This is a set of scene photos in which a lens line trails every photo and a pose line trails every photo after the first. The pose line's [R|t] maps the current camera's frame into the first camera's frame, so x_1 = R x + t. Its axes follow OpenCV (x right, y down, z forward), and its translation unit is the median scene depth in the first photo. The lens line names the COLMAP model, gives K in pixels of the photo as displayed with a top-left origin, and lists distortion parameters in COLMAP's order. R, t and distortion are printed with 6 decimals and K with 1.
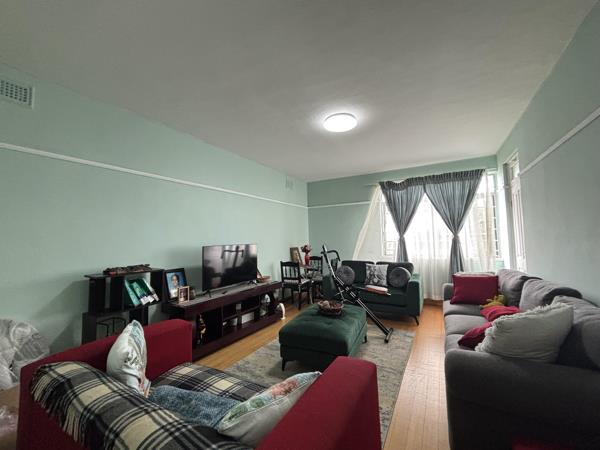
lens RADIAL K [[240.6, 0, 300.2], [0, 240.6, 223.4], [0, 0, 1]] dist [0.002528, 0.000179]
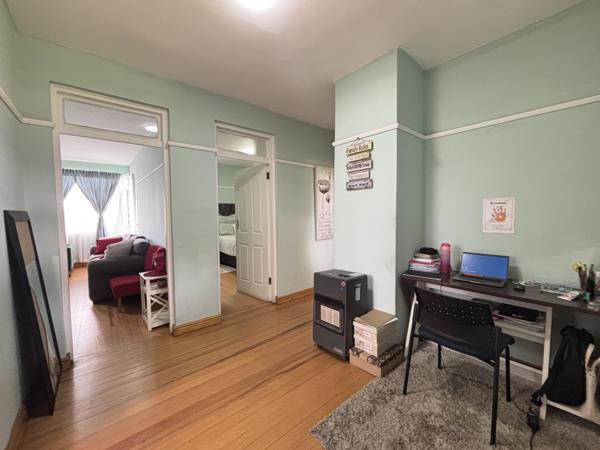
lens RADIAL K [[240.6, 0, 300.8], [0, 240.6, 225.6], [0, 0, 1]] dist [0.002528, 0.000179]
pose [[0.316770, -0.027929, 0.948091, -0.352238], [-0.054994, 0.997344, 0.047754, -0.025151], [-0.946907, -0.067266, 0.314393, -0.602316]]
